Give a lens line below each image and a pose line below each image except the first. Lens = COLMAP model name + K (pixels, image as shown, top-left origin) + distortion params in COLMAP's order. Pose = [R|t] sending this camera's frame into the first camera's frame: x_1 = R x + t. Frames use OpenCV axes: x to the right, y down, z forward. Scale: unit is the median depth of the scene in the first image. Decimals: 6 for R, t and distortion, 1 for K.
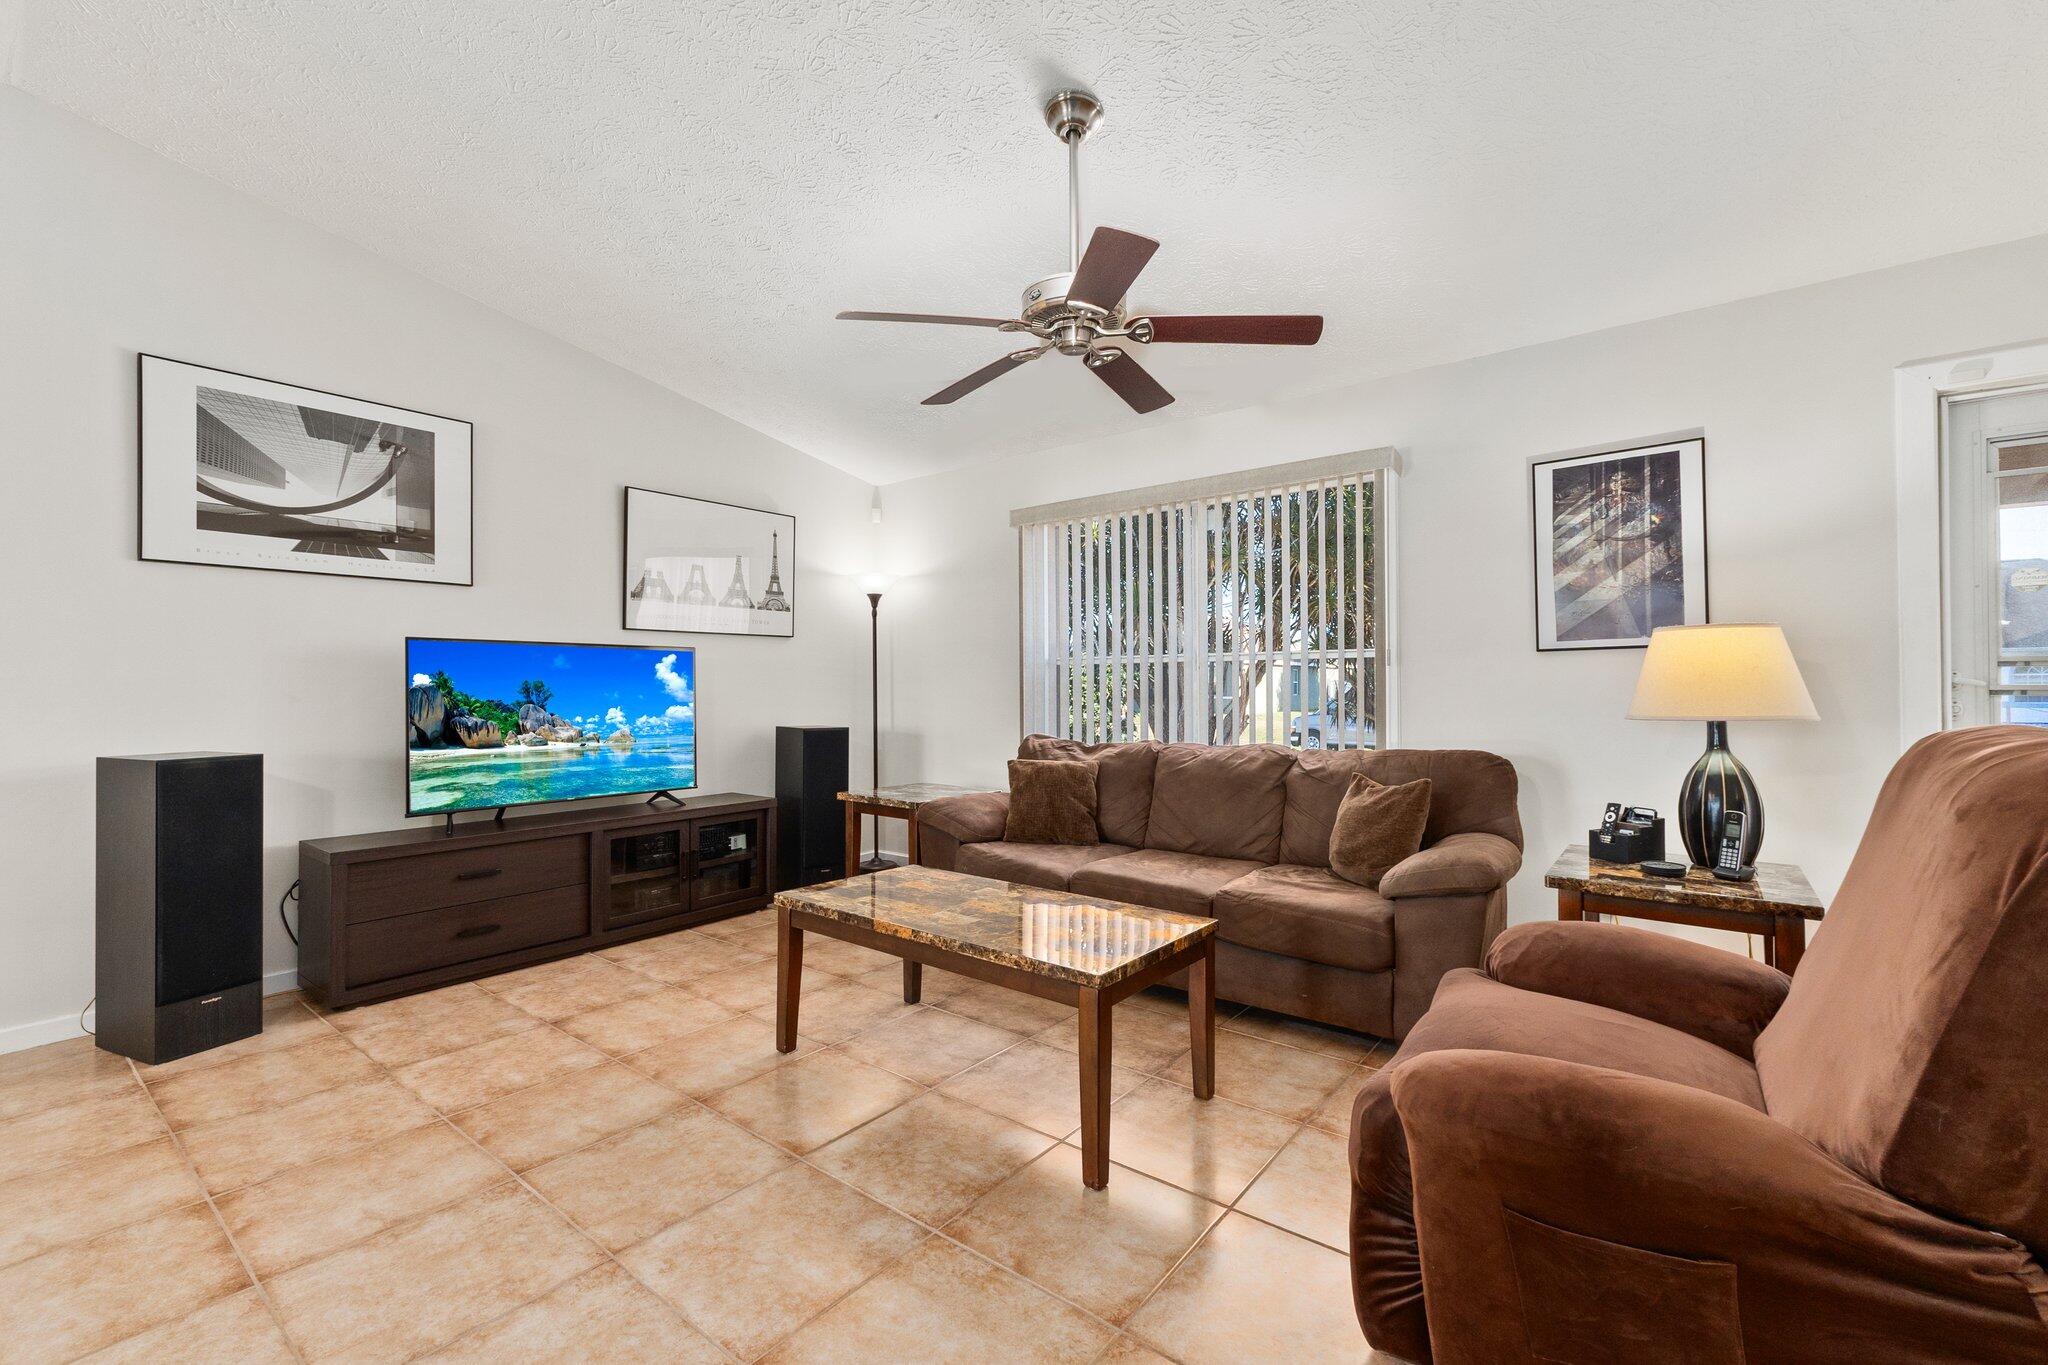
lens RADIAL K [[860.0, 0, 1025.4], [0, 860.0, 677.7], [0, 0, 1]] dist [0.003163, 0.000104]
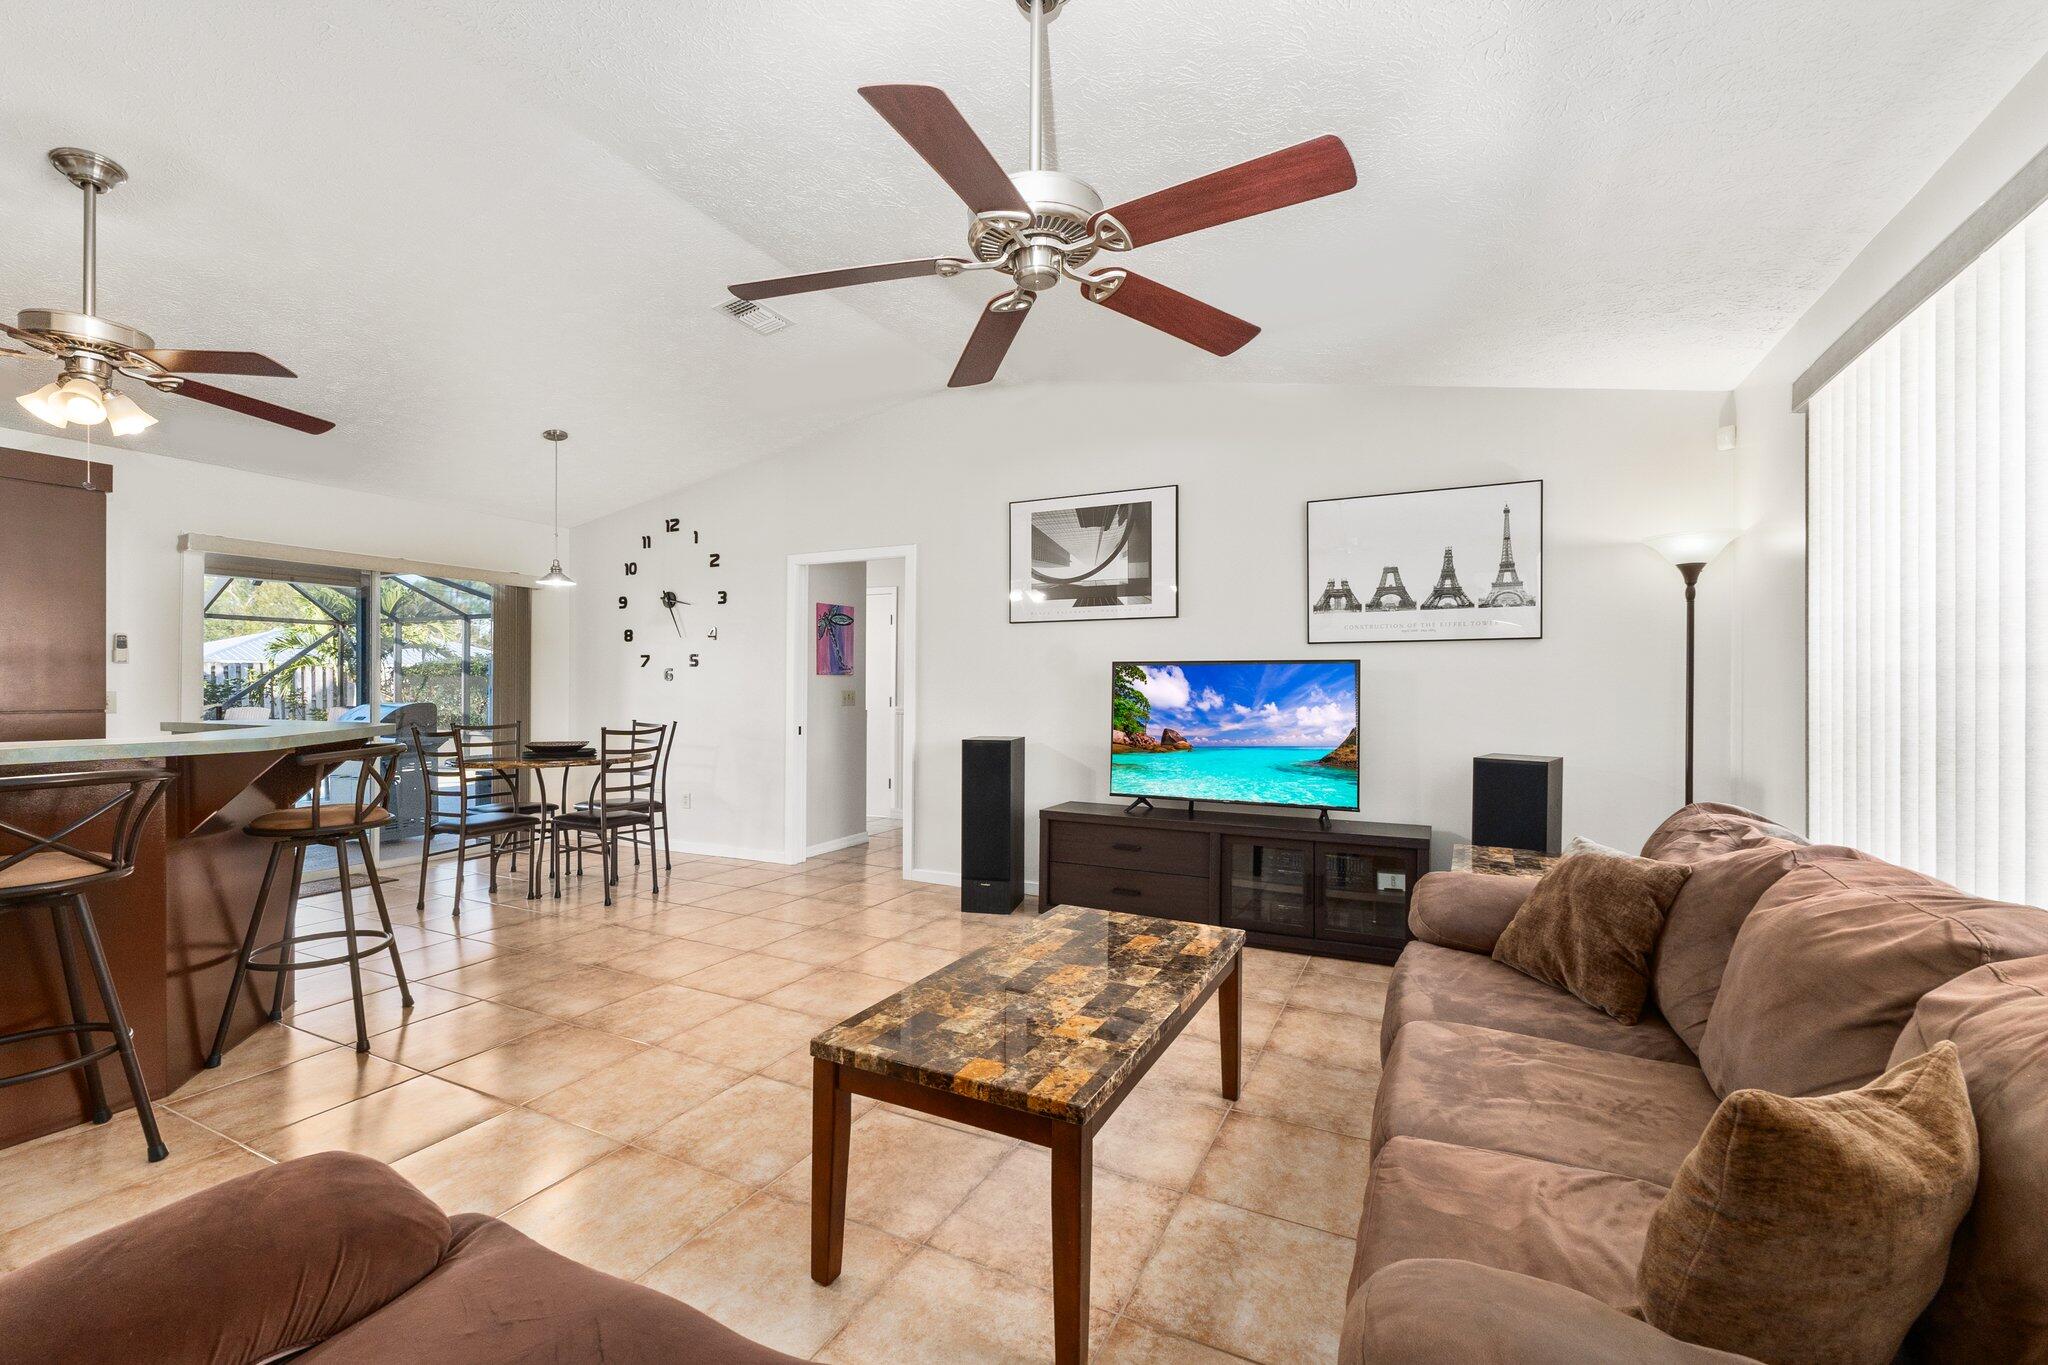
lens RADIAL K [[863.2, 0, 1023.4], [0, 863.2, 686.3], [0, 0, 1]] dist [0.005653, 0.000314]
pose [[0.199567, 0.002388, -0.979881, 0.610815], [0.004885, 0.999982, 0.003432, -0.015333], [0.979872, -0.005472, 0.199552, 0.626318]]
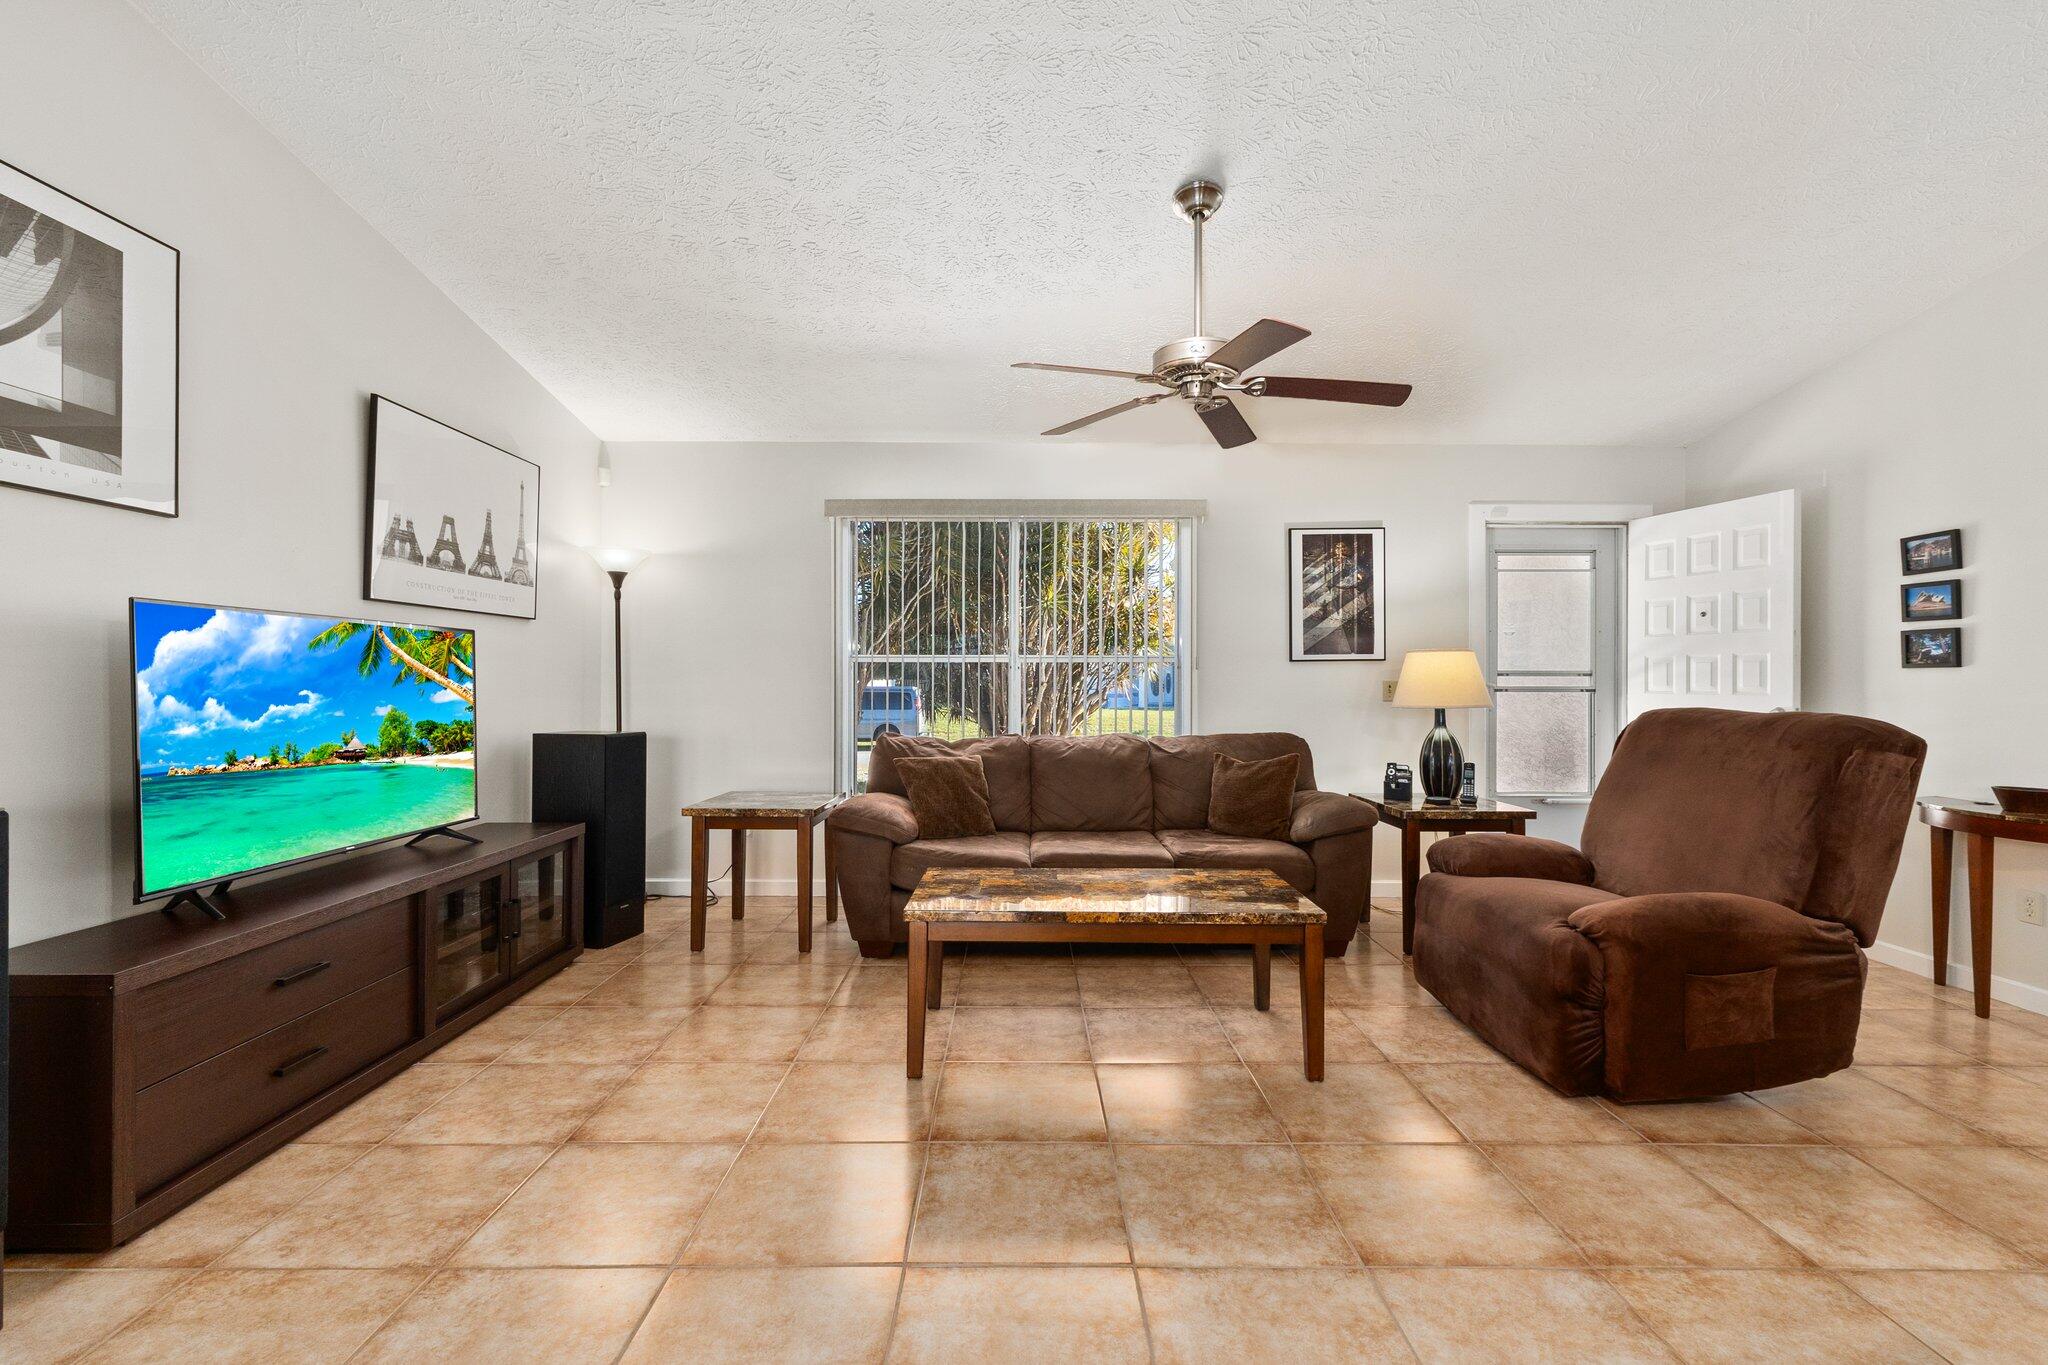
lens RADIAL K [[860.0, 0, 1025.4], [0, 860.0, 677.7], [0, 0, 1]] dist [0.003163, 0.000104]
pose [[0.783250, 0.008511, 0.621649, -0.641060], [-0.011467, 0.999934, 0.000758, 0.000145], [-0.621601, -0.007722, 0.783296, 0.167243]]
